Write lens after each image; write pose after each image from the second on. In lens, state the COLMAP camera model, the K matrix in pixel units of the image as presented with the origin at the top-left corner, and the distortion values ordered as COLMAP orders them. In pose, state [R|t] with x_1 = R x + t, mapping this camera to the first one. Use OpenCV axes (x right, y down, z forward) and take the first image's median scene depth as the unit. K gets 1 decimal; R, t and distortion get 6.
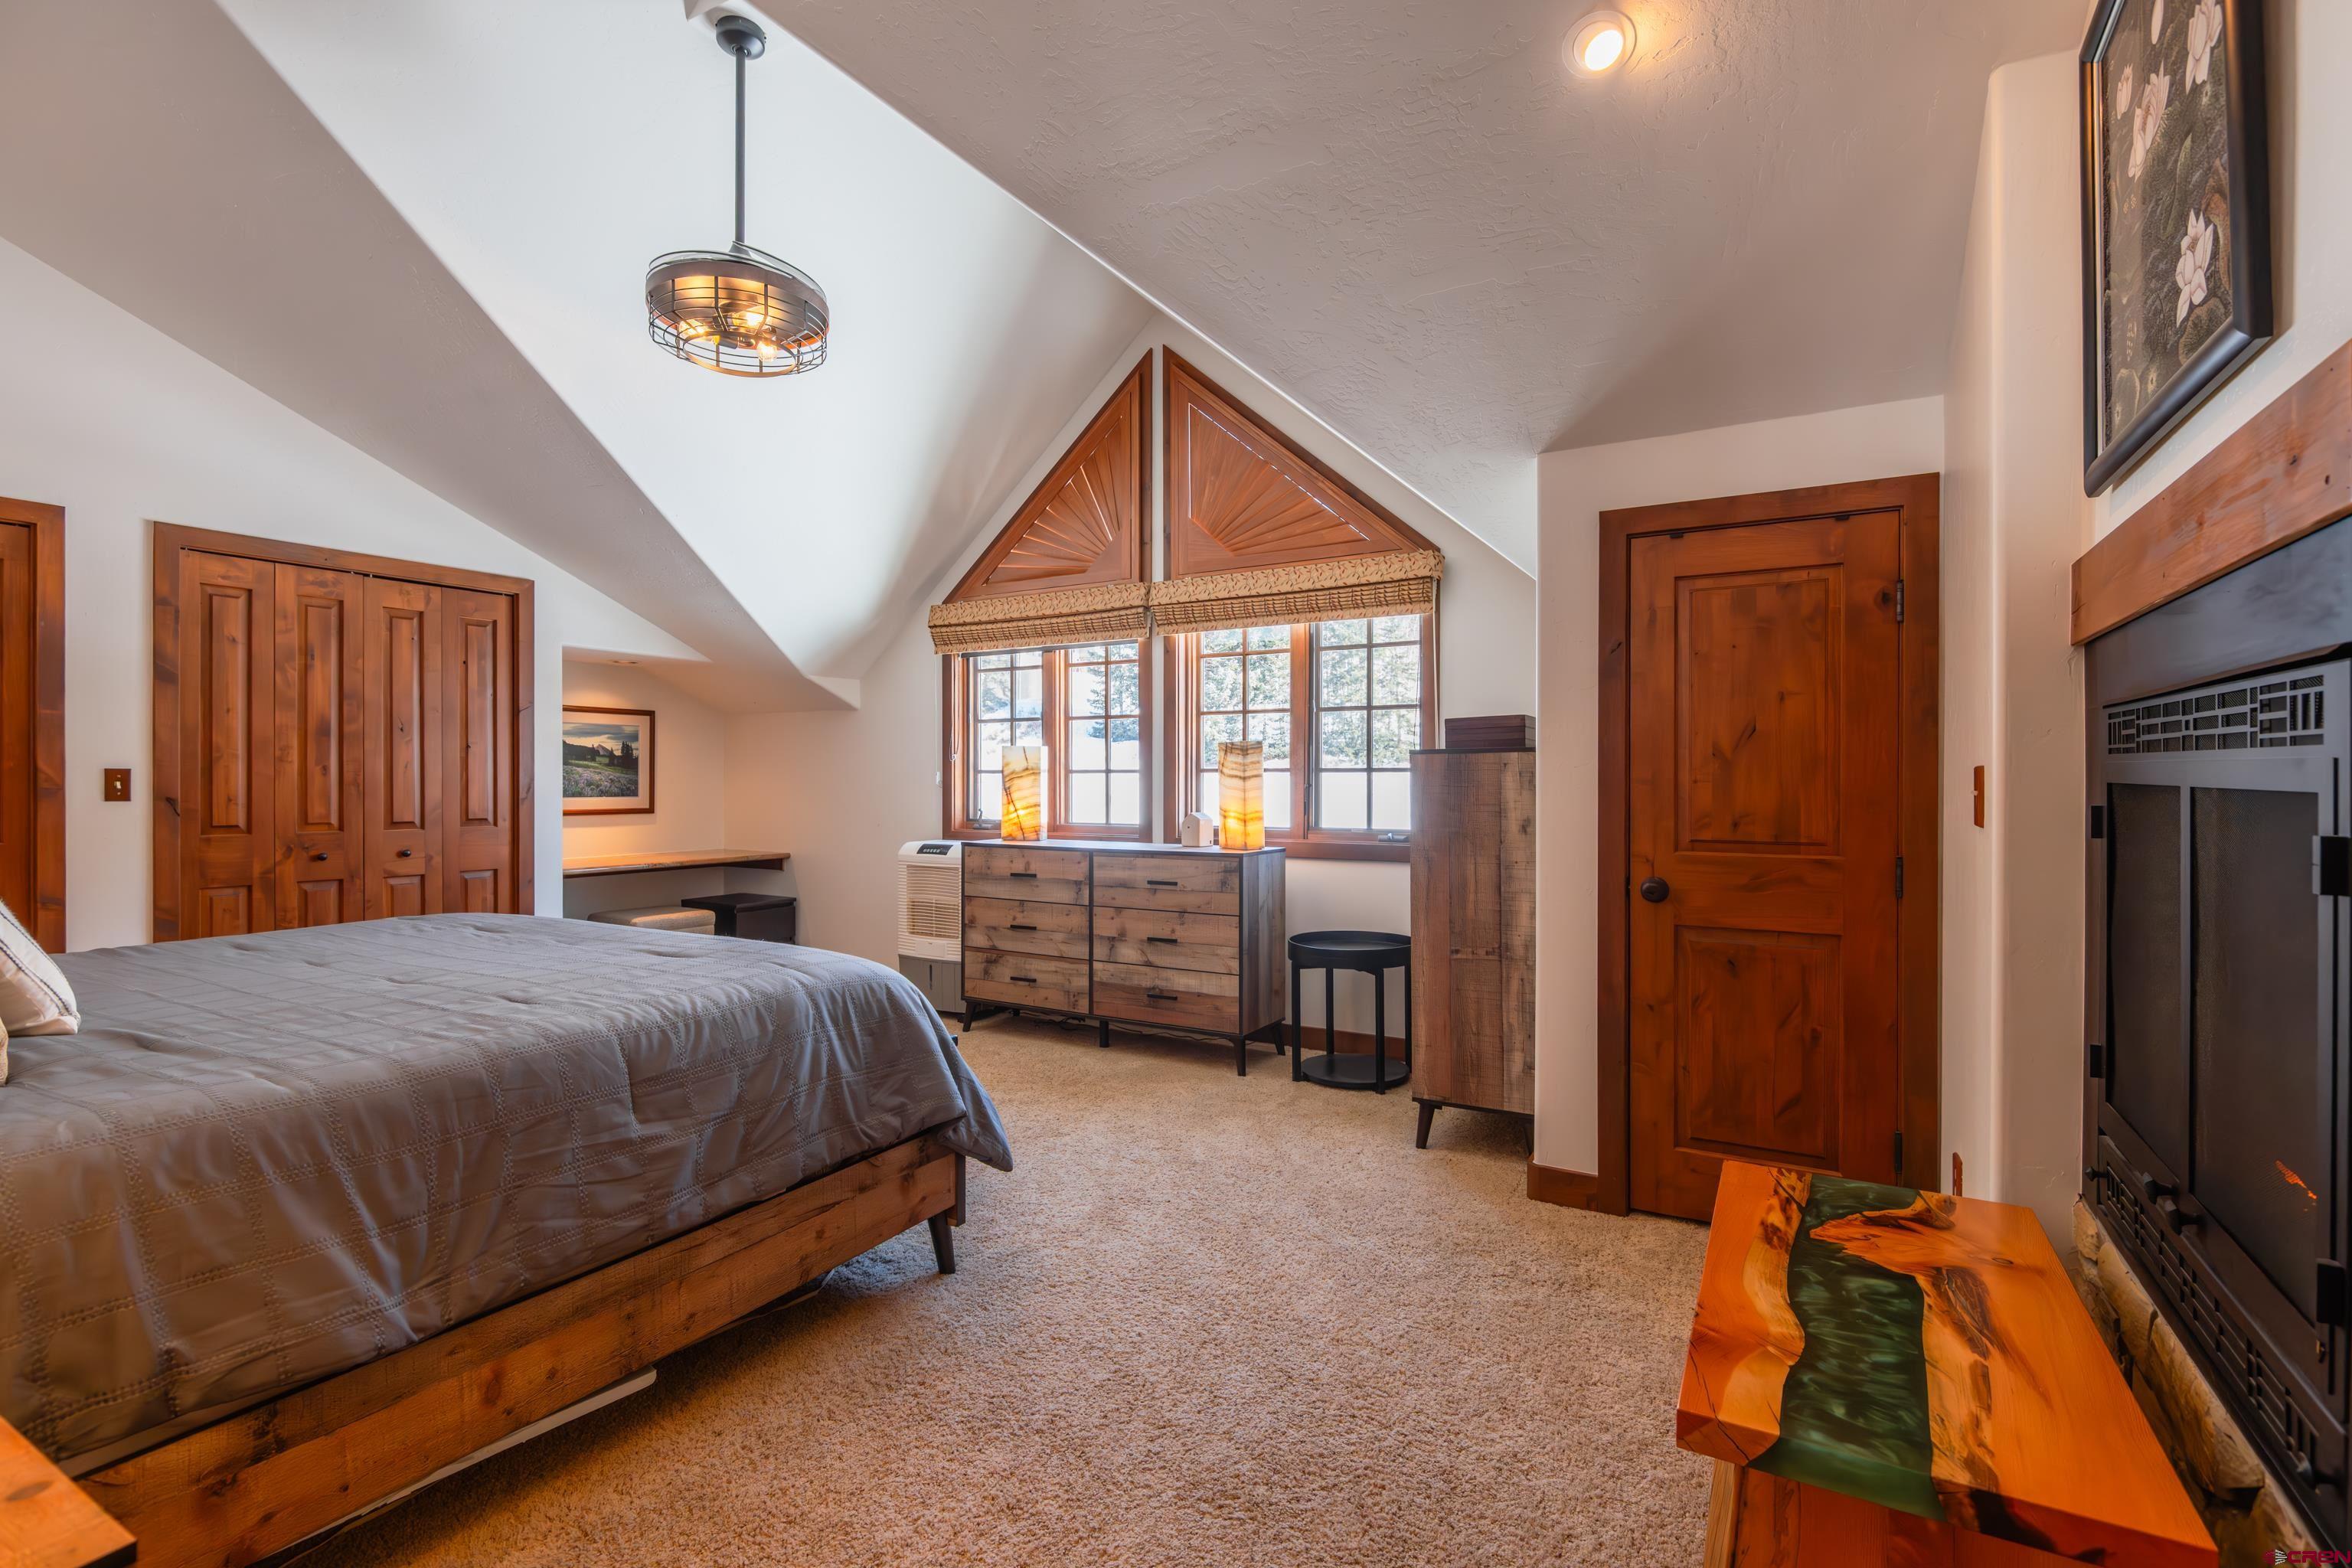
lens RADIAL K [[1067.8, 0, 1174.0], [0, 1067.8, 779.4], [0, 0, 1]] dist [0.009911, -0.009998]
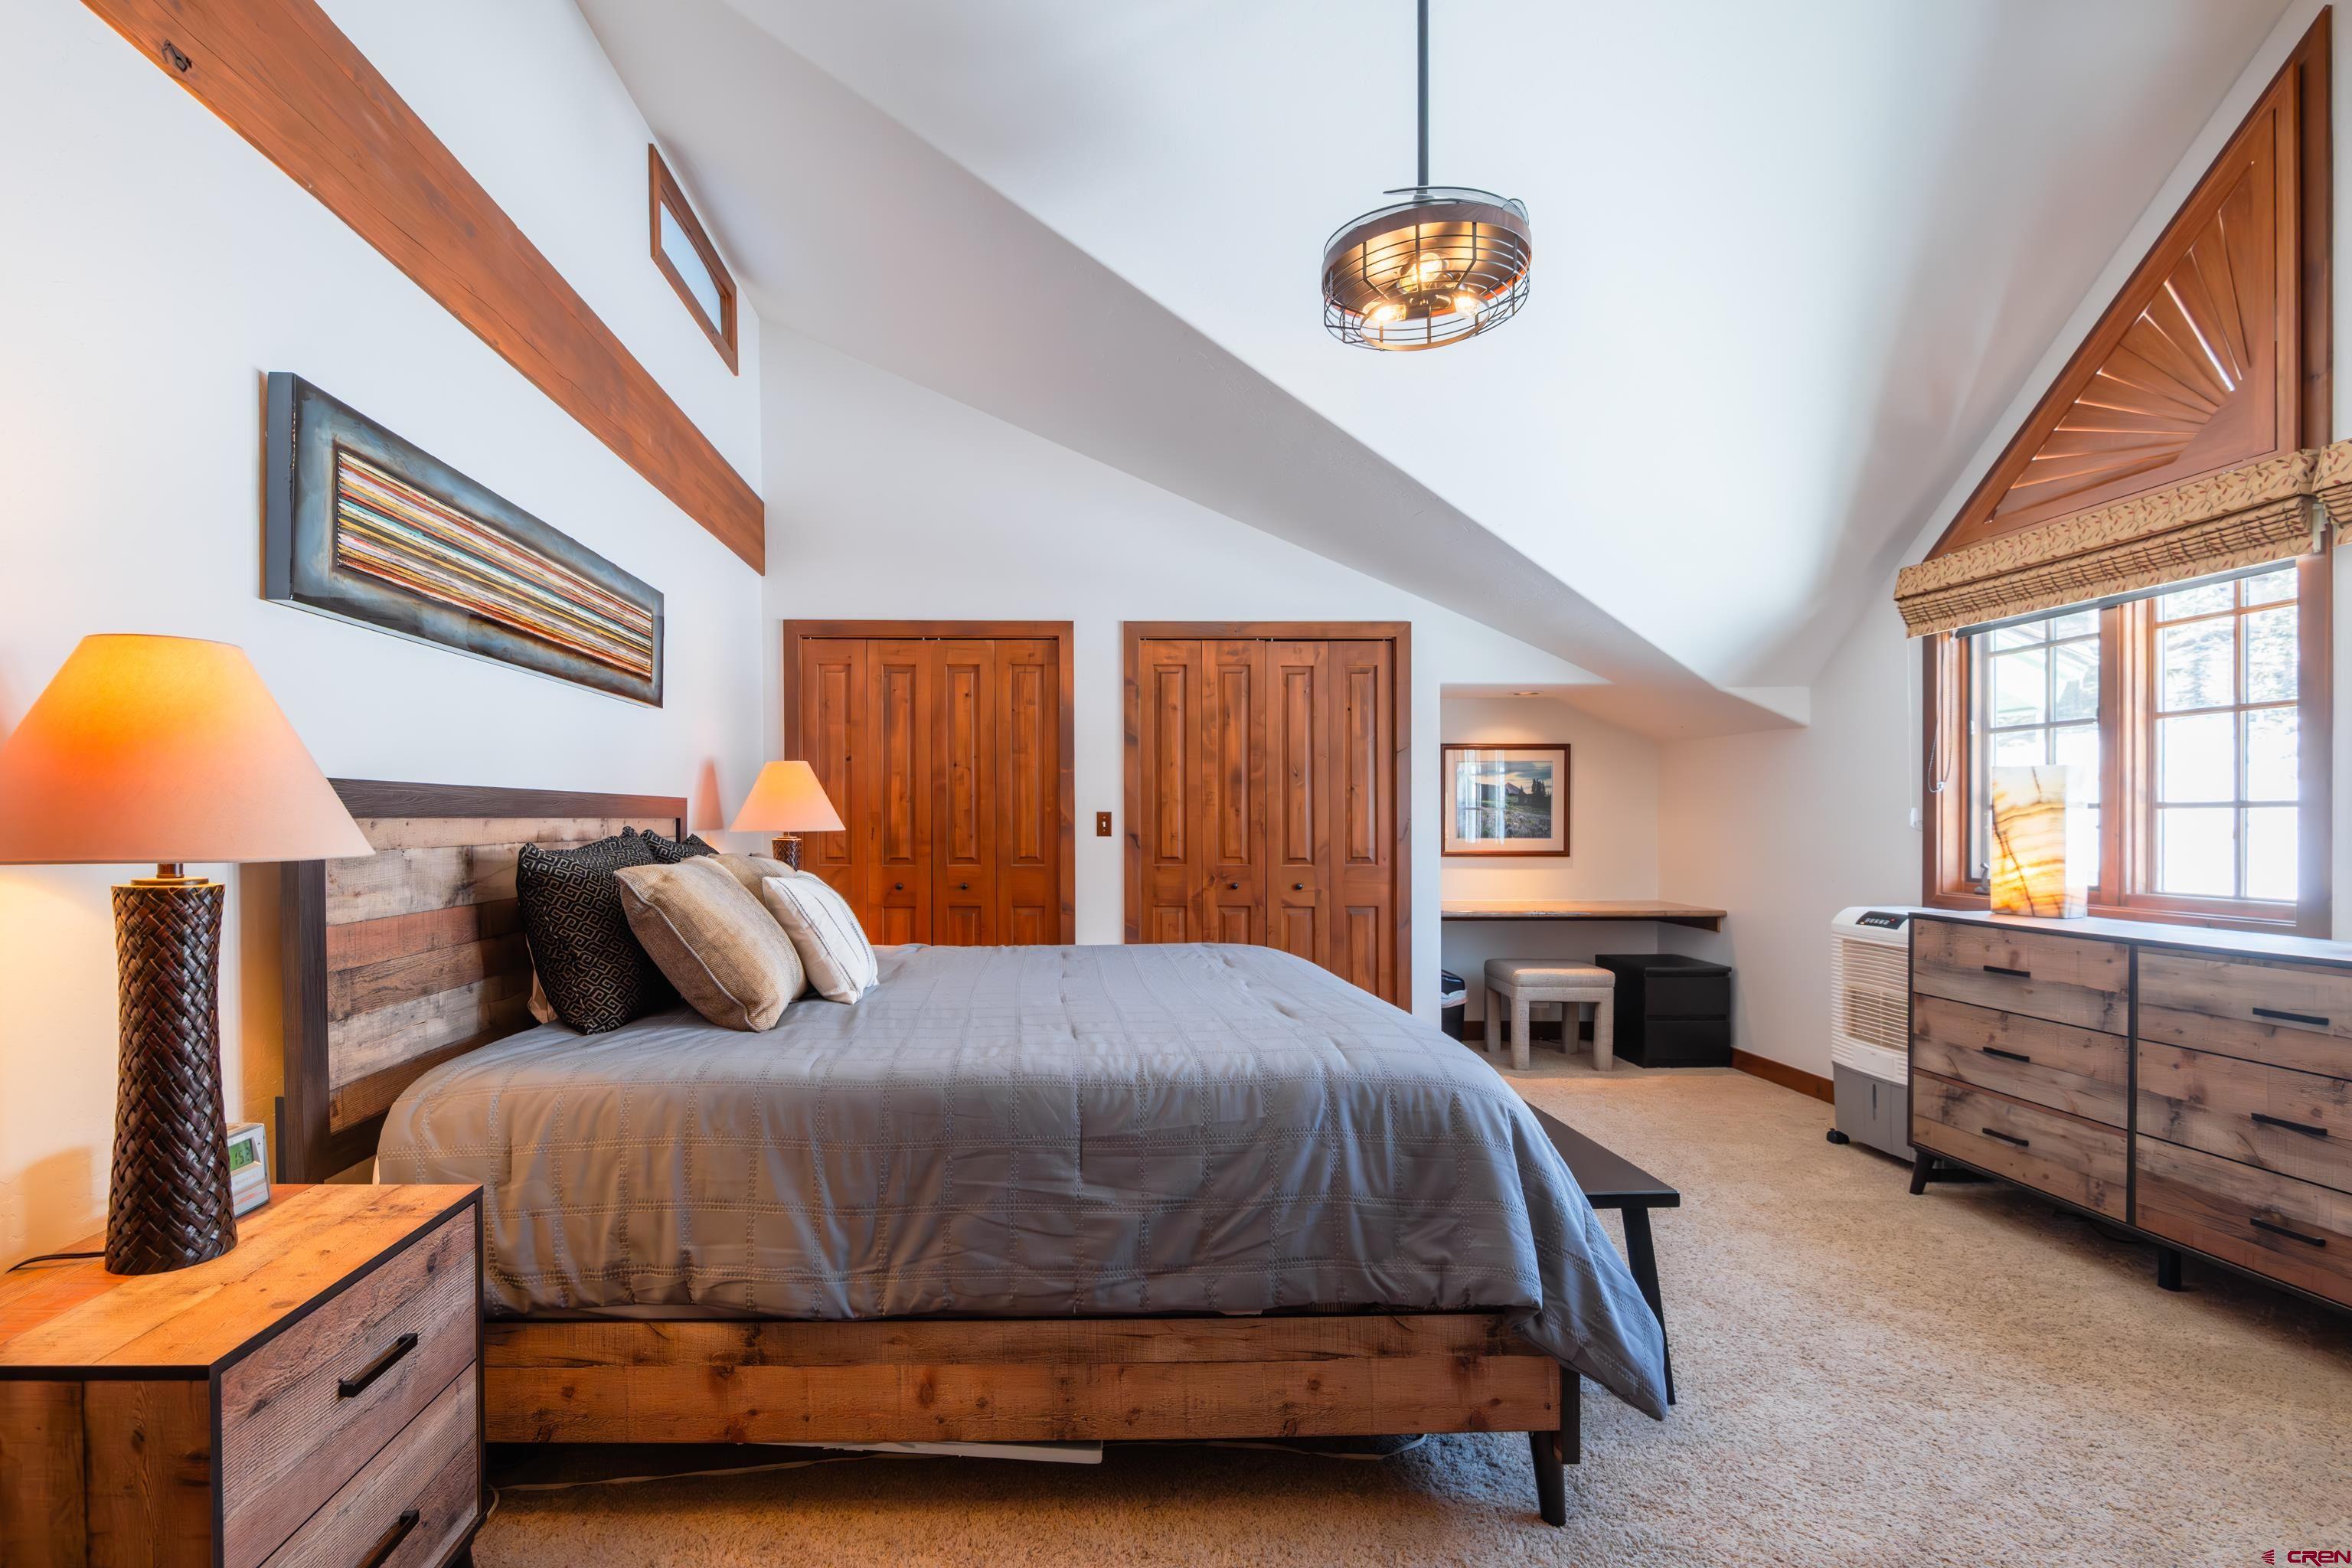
lens RADIAL K [[1110.2, 0, 1062.0], [0, 1110.2, 830.9], [0, 0, 1]] dist [0.009874, -0.009292]
pose [[0.518431, 0.007615, -0.855086, 0.136837], [0.001168, 0.999953, 0.009613, 0.000110], [0.855119, -0.005982, 0.518398, 0.197008]]
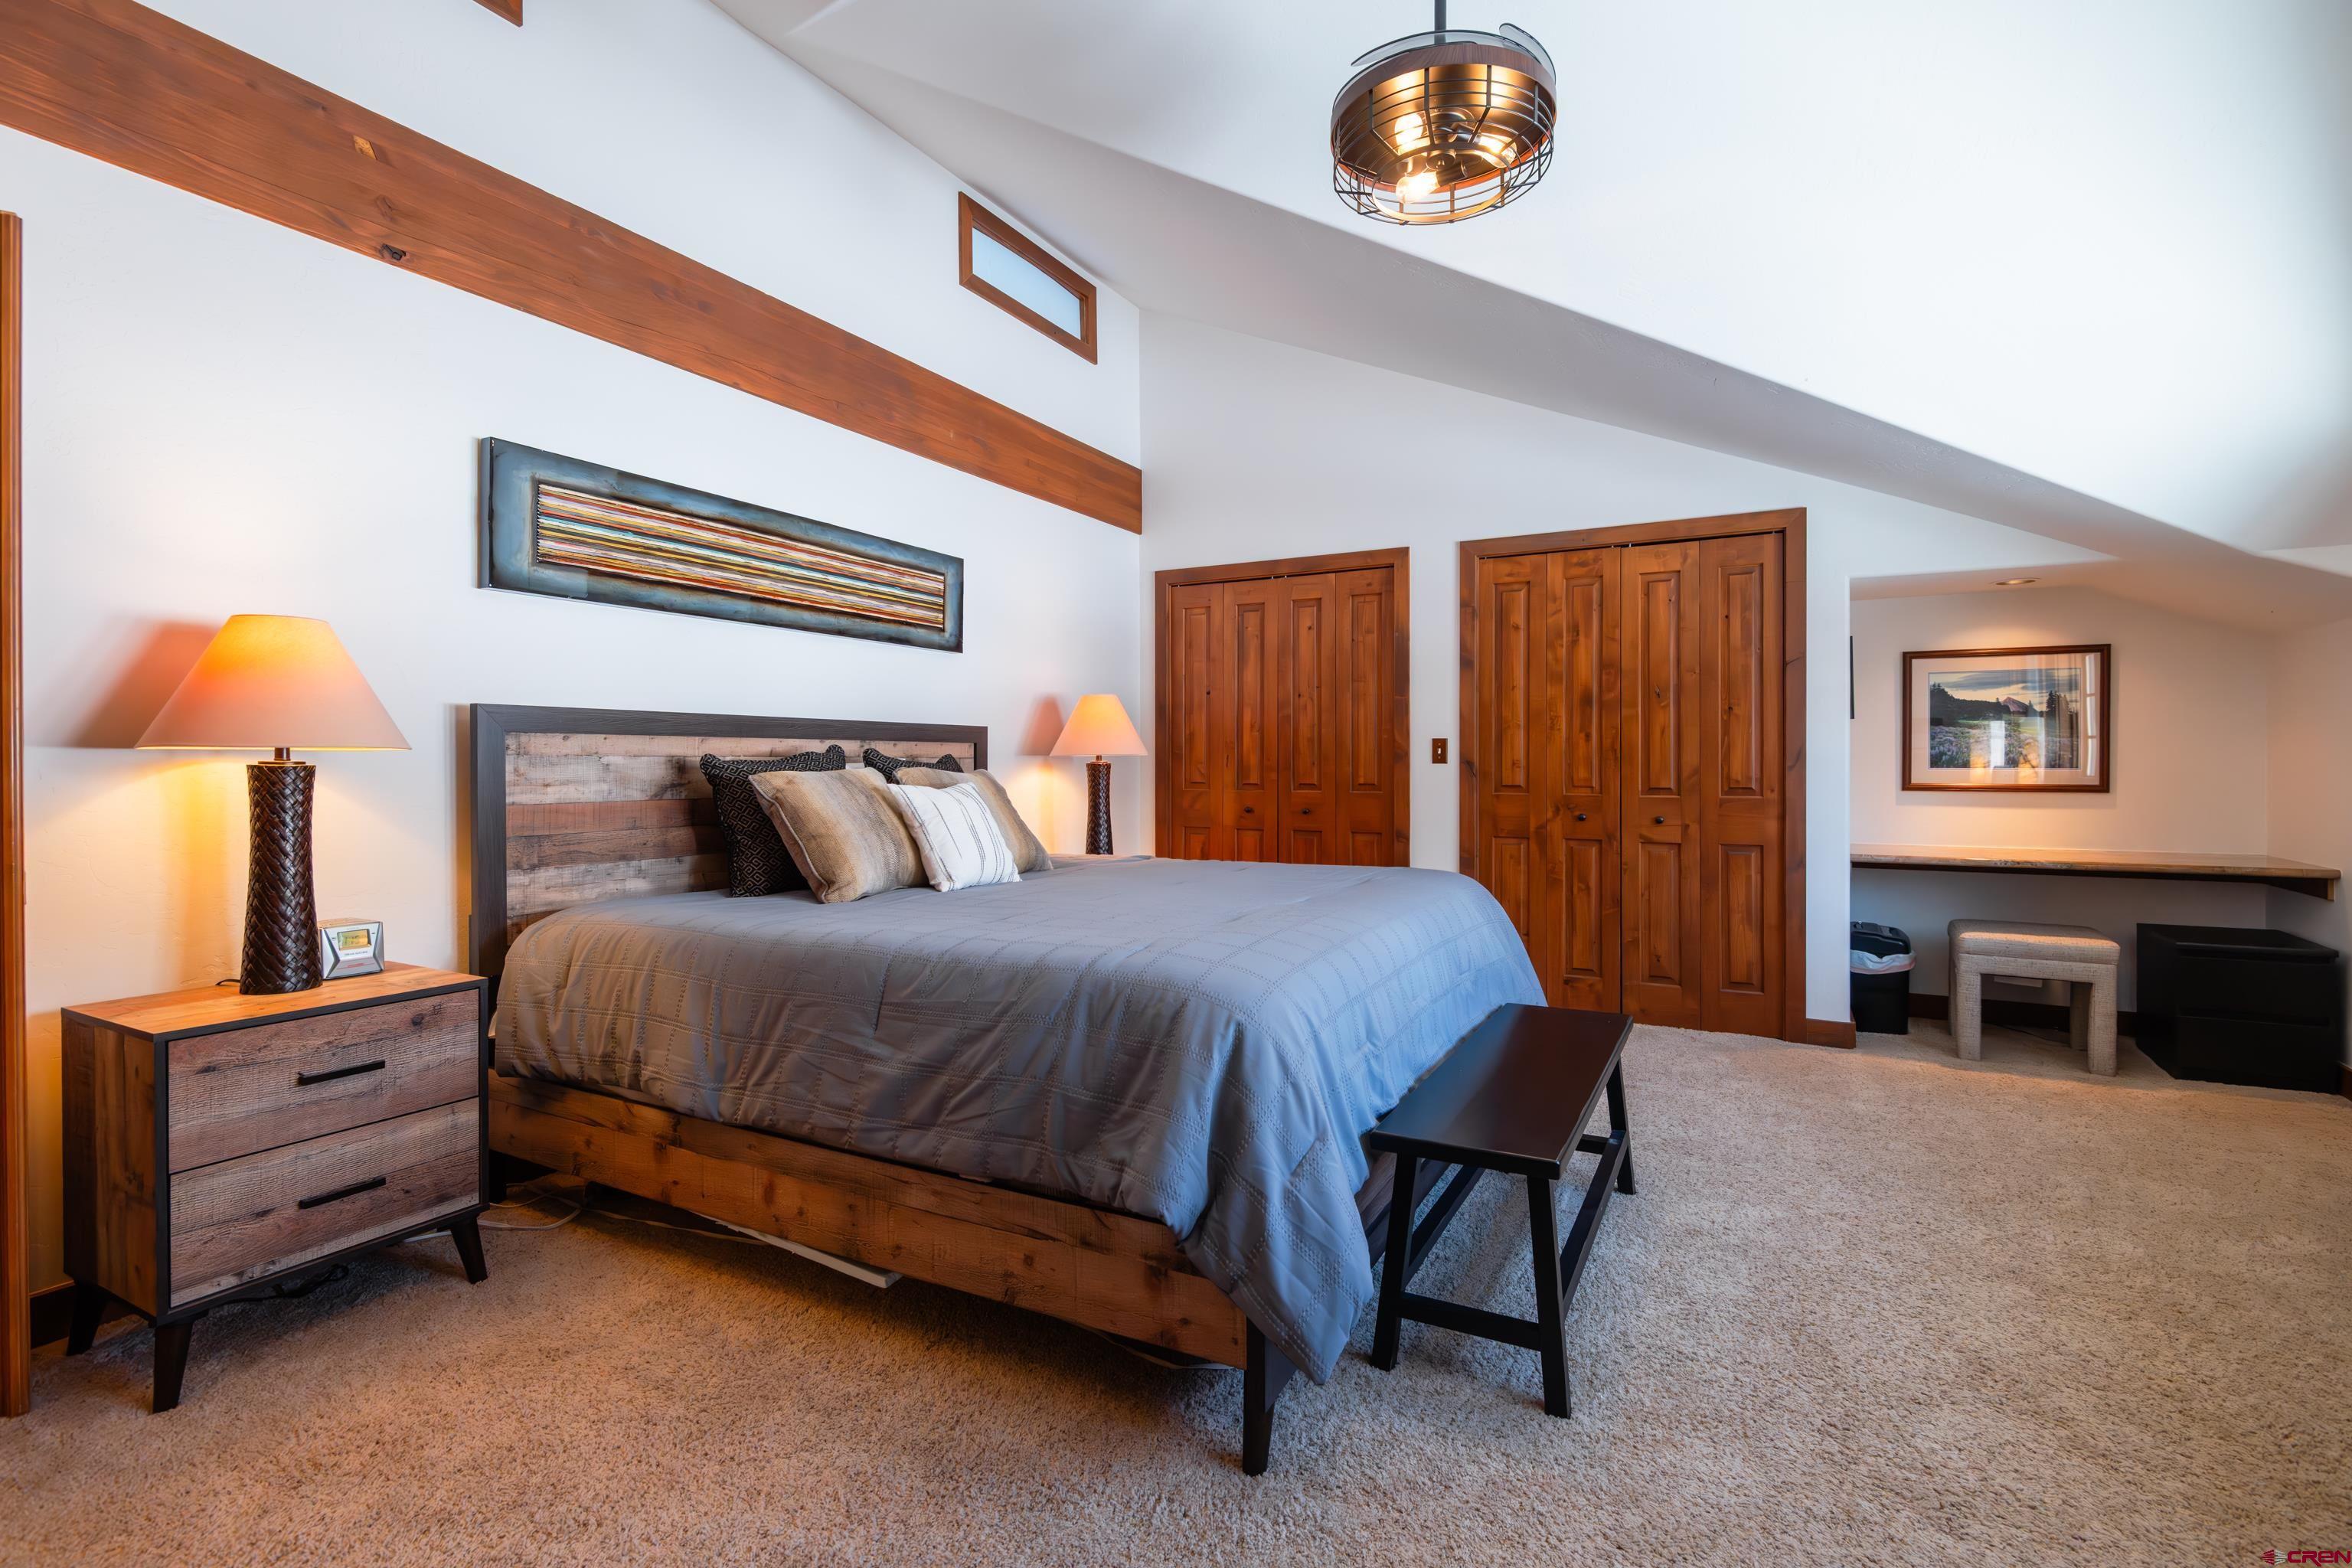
lens RADIAL K [[1065.9, 0, 1183.9], [0, 1065.9, 770.3], [0, 0, 1]] dist [-0.000894, -0.000816]
pose [[0.037641, 0.004568, -0.999281, 0.244738], [0.001572, 0.999988, 0.004631, 0.018204], [0.999290, -0.001745, 0.037633, 0.527934]]
